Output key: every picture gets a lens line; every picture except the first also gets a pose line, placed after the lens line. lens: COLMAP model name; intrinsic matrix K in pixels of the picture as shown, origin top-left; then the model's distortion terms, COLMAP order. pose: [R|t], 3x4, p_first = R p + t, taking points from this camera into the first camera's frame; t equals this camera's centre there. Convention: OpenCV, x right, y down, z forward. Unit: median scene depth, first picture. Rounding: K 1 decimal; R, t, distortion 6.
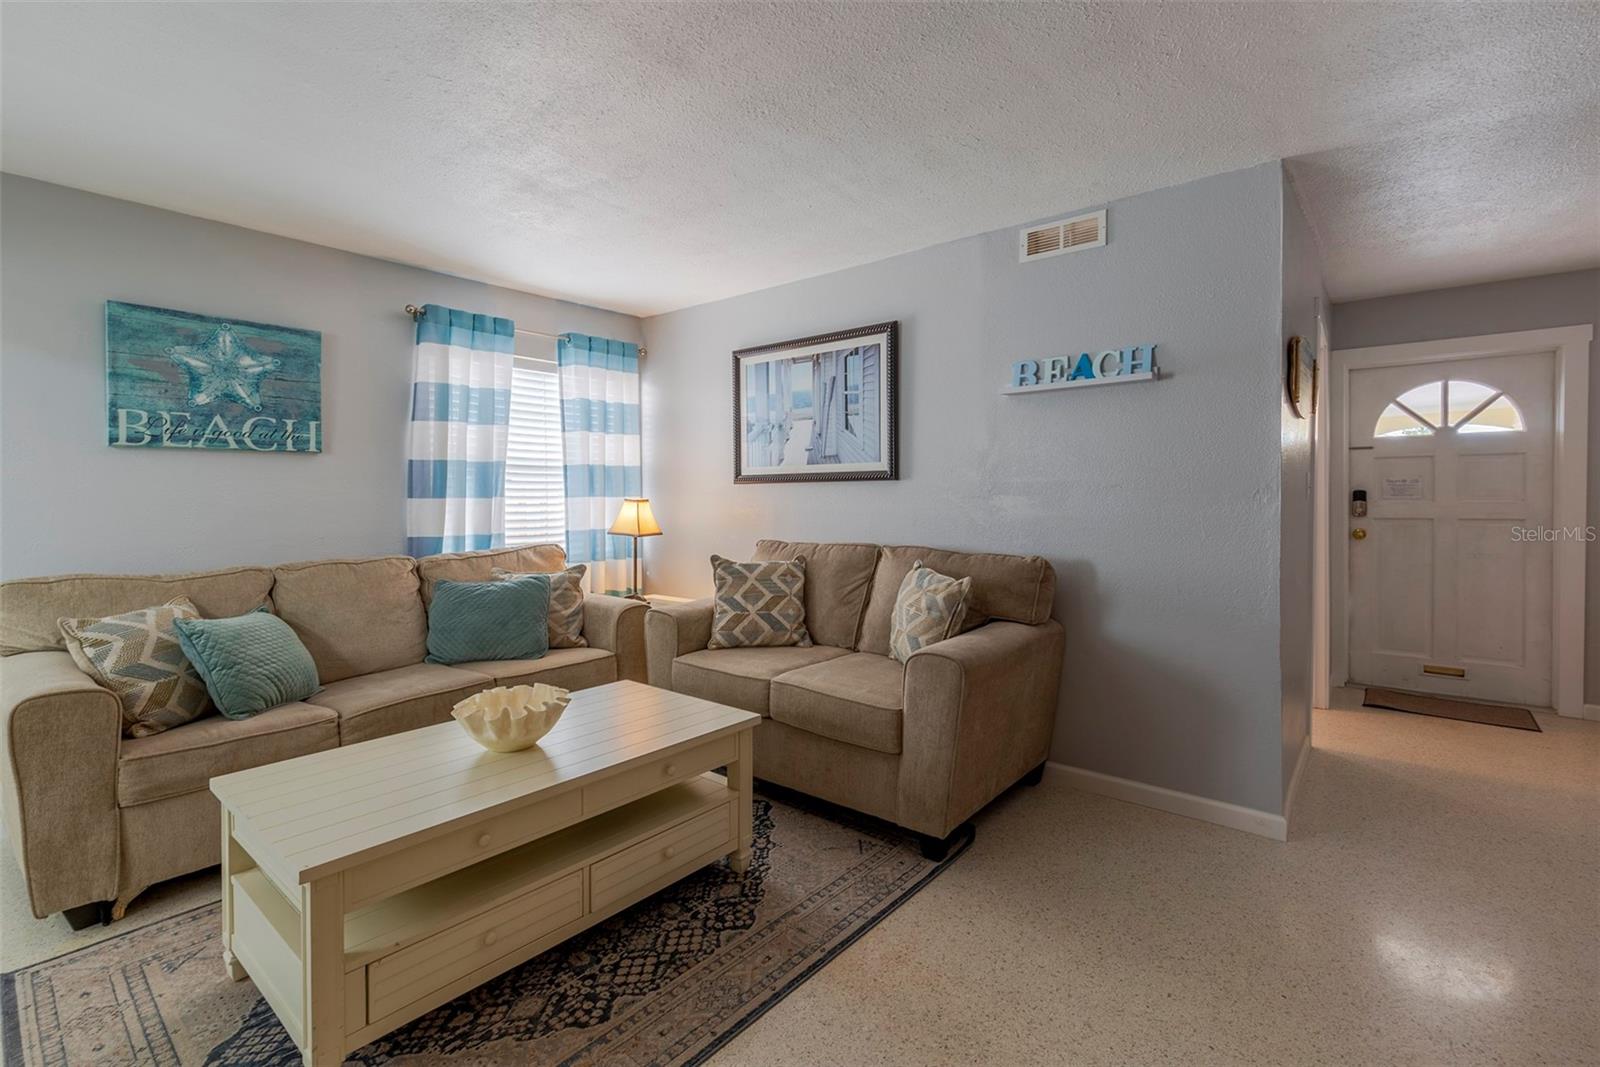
lens RADIAL K [[716.0, 0, 775.6], [0, 716.0, 502.2], [0, 0, 1]] dist [0.006251, -0.000427]
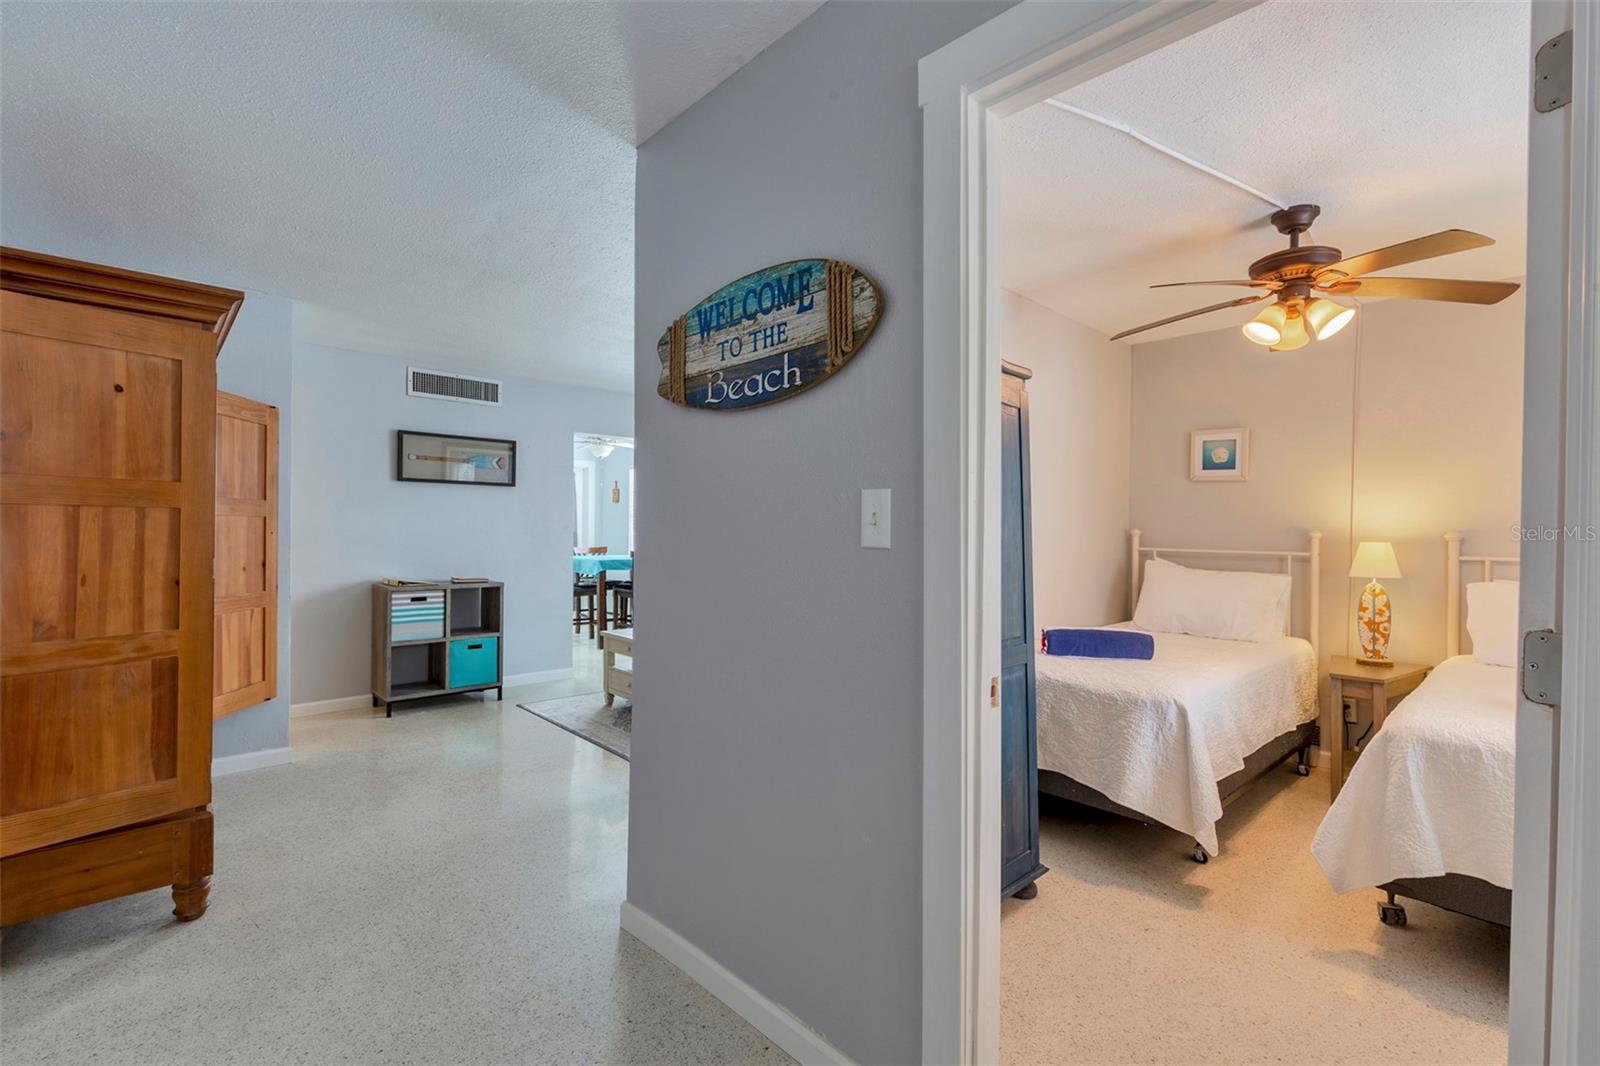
lens RADIAL K [[716.0, 0, 796.9], [0, 716.0, 530.2], [0, 0, 1]] dist [0.006251, -0.000427]
pose [[-0.115313, 0.001982, -0.993327, 1.073682], [-0.012440, 0.999917, 0.003439, -0.008615], [0.993251, 0.012753, -0.115279, 0.912750]]
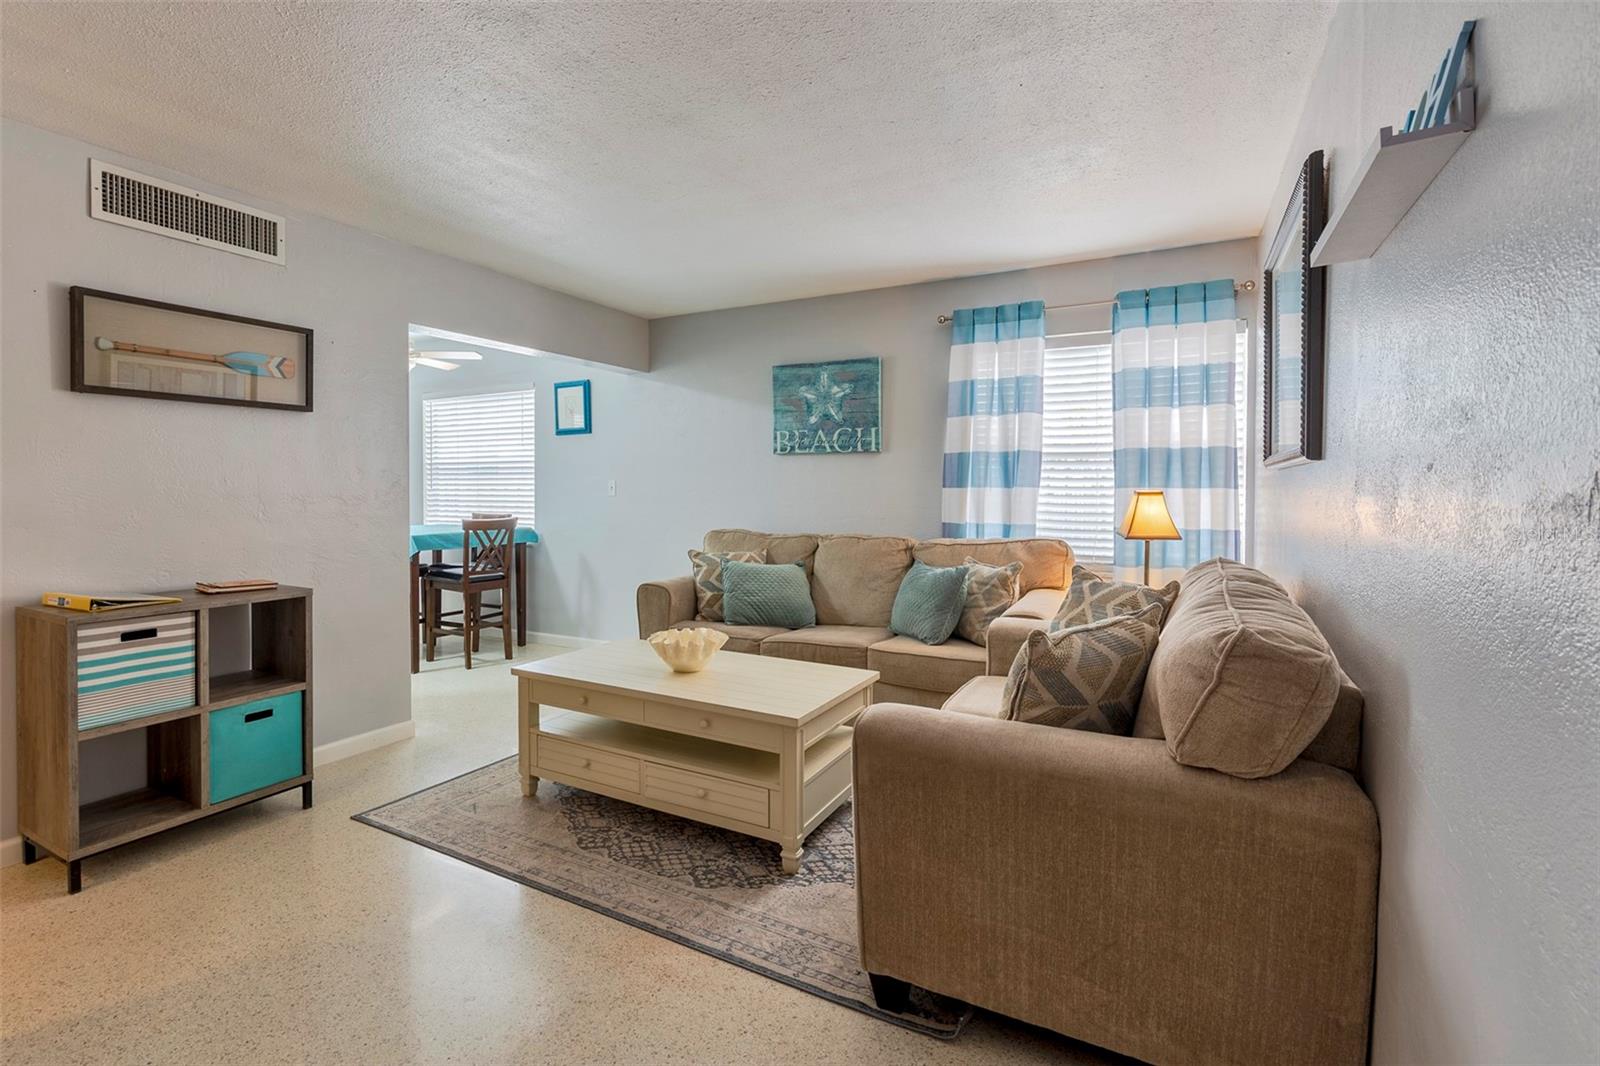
lens RADIAL K [[772.0, 0, 751.7], [0, 772.0, 496.1], [0, 0, 1]] dist [0.002277, -0.000613]
pose [[0.186555, 0.019719, -0.982247, 0.624075], [-0.010945, 0.999778, 0.017993, -0.010866], [0.982384, 0.007394, 0.186730, 0.481215]]
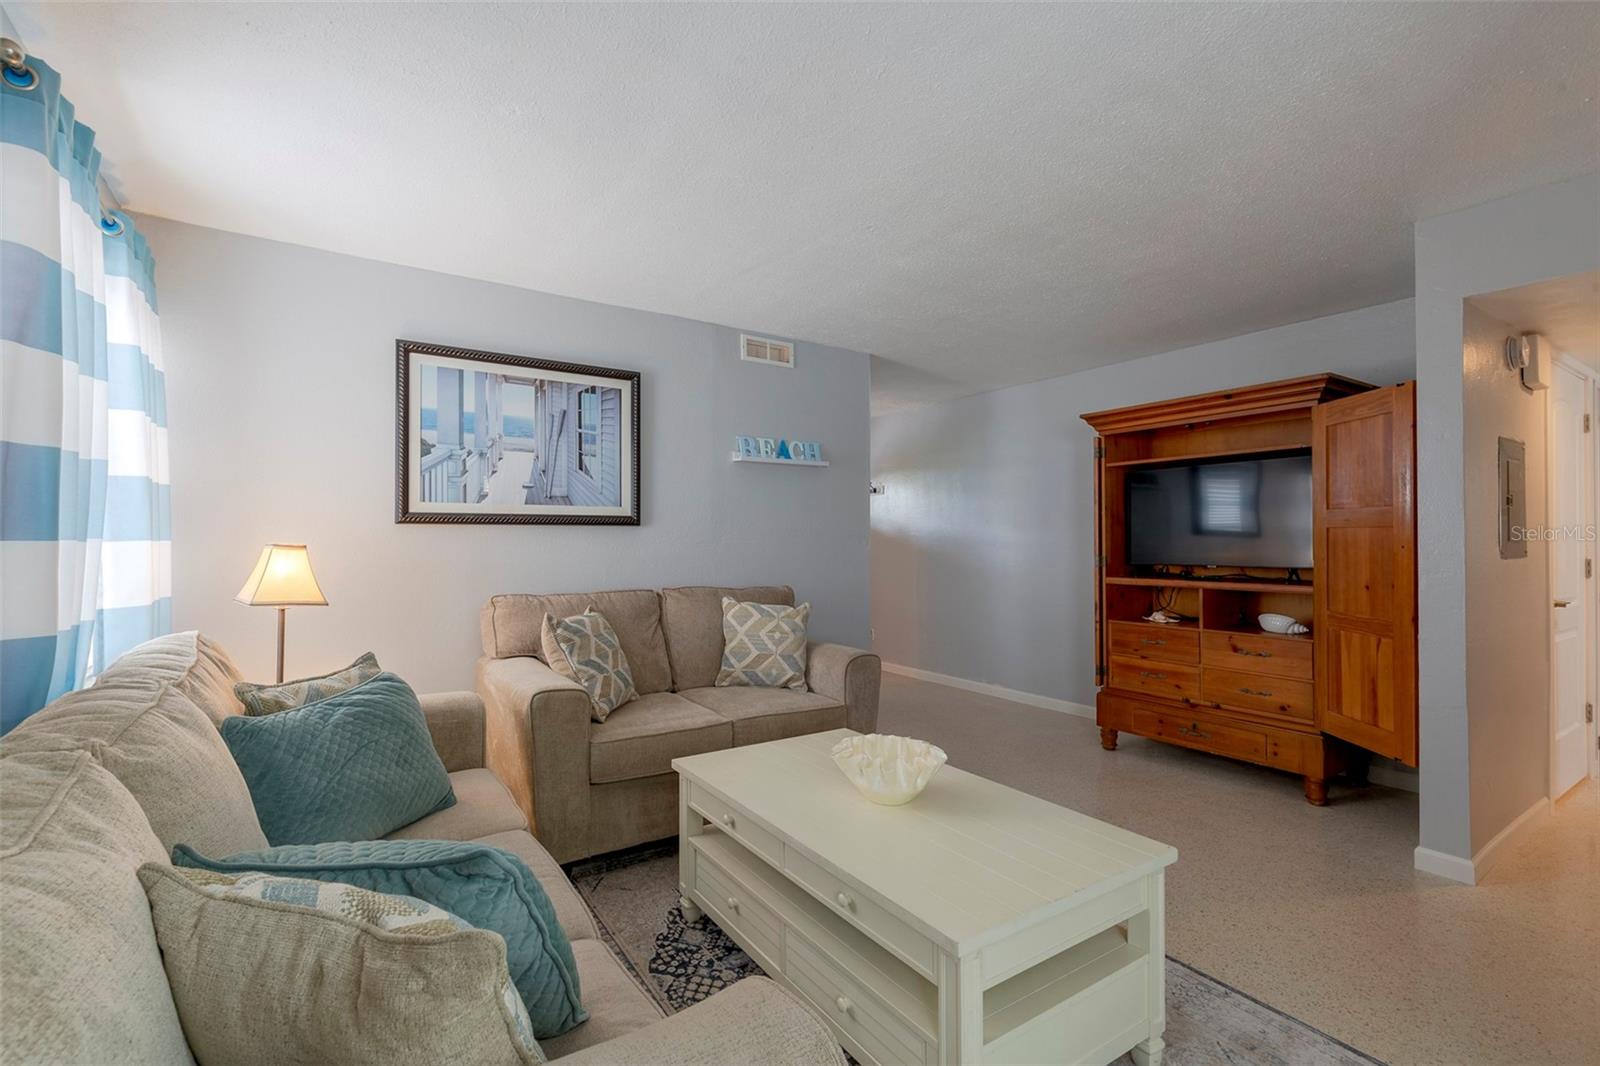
lens RADIAL K [[716.0, 0, 801.3], [0, 716.0, 531.2], [0, 0, 1]] dist [0.006251, -0.000427]
pose [[0.269828, 0.016793, 0.962762, -0.764764], [0.008174, 0.999772, -0.019730, -0.000396], [-0.962874, 0.013193, 0.269629, 0.496194]]
